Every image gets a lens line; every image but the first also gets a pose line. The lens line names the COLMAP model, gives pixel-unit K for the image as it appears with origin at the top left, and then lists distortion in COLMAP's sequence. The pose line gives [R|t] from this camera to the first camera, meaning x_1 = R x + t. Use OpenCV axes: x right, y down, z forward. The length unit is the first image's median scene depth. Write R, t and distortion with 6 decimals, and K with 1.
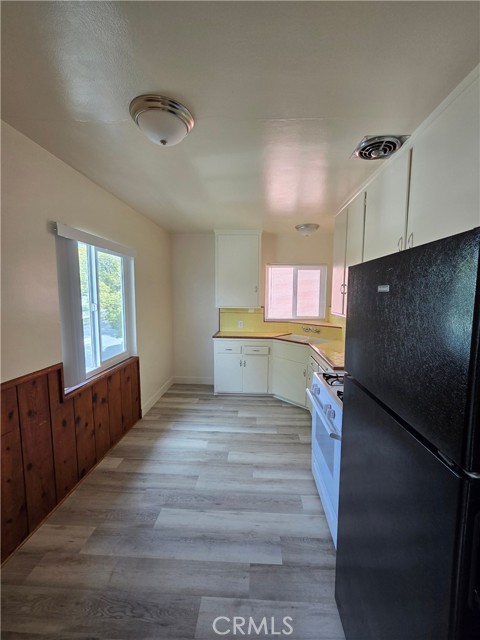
lens RADIAL K [[263.1, 0, 247.1], [0, 263.1, 320.1], [0, 0, 1]] dist [-0.001268, 0.001059]
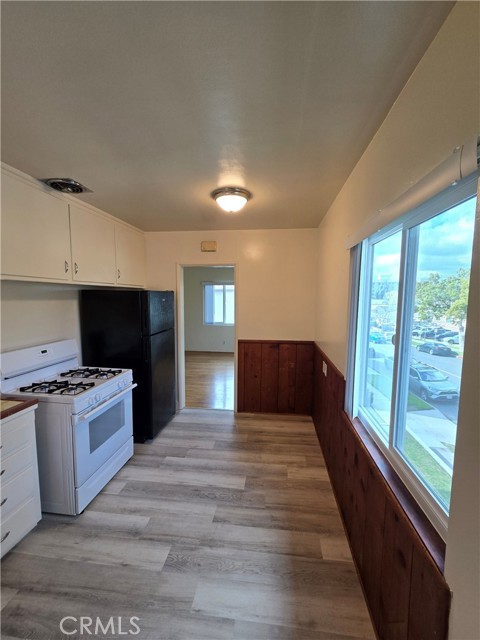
lens RADIAL K [[263.1, 0, 246.4], [0, 263.1, 319.7], [0, 0, 1]] dist [-0.001268, 0.001059]
pose [[-0.997214, -0.026221, 0.069833, -0.294468], [-0.012453, 0.981562, 0.190737, -0.183425], [-0.073547, 0.189336, -0.979154, 1.489656]]
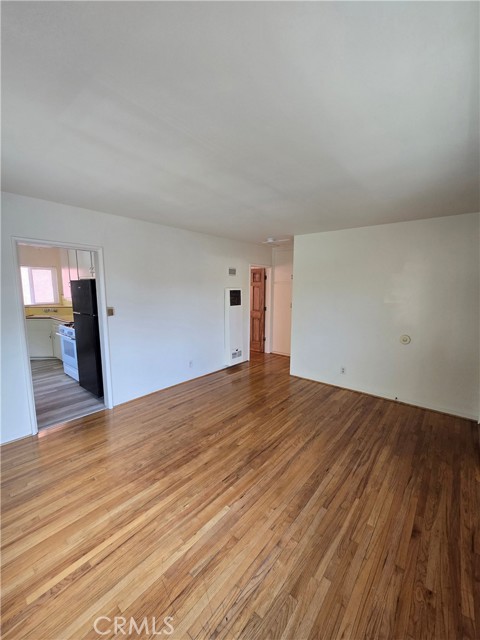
lens RADIAL K [[263.1, 0, 241.9], [0, 263.1, 322.4], [0, 0, 1]] dist [-0.001268, 0.001059]
pose [[0.607213, -0.113906, 0.786332, -0.443520], [0.077819, 0.993438, 0.083815, 0.099108], [-0.790719, 0.010298, 0.612092, -1.243328]]
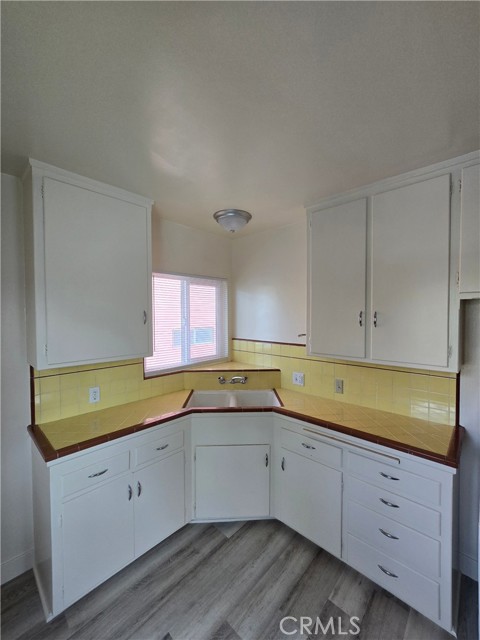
lens RADIAL K [[263.1, 0, 246.0], [0, 263.1, 319.9], [0, 0, 1]] dist [-0.001268, 0.001059]
pose [[0.645503, -0.028940, 0.763210, -0.330870], [0.086579, 0.995613, -0.035474, -0.123639], [-0.758835, 0.088976, 0.645177, 0.849258]]
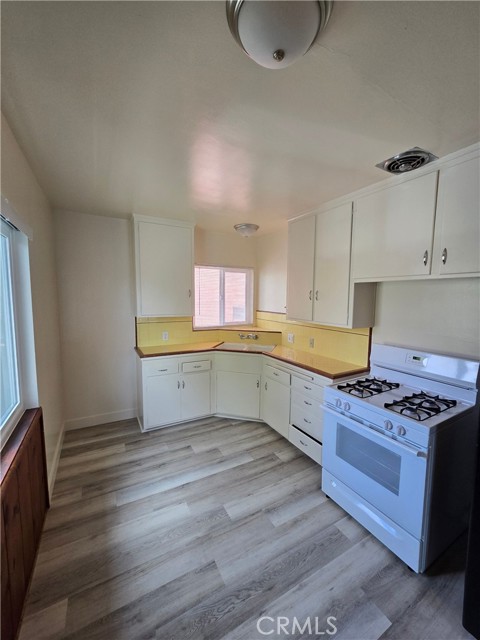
lens RADIAL K [[263.1, 0, 247.7], [0, 263.1, 320.9], [0, 0, 1]] dist [-0.001268, 0.001059]
pose [[0.847804, -0.050690, 0.527882, -0.394030], [0.050651, 0.998611, 0.014543, -0.050436], [-0.527886, 0.014408, 0.849193, 0.300369]]
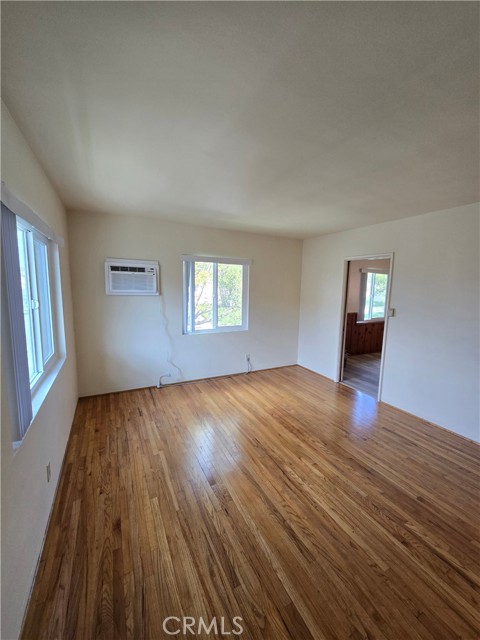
lens RADIAL K [[263.1, 0, 254.6], [0, 263.1, 324.1], [0, 0, 1]] dist [-0.001268, 0.001059]
pose [[0.511380, 0.124773, -0.850248, 1.015989], [-0.104328, 0.991099, 0.082695, 0.124008], [0.852998, 0.046416, 0.519845, -1.251863]]
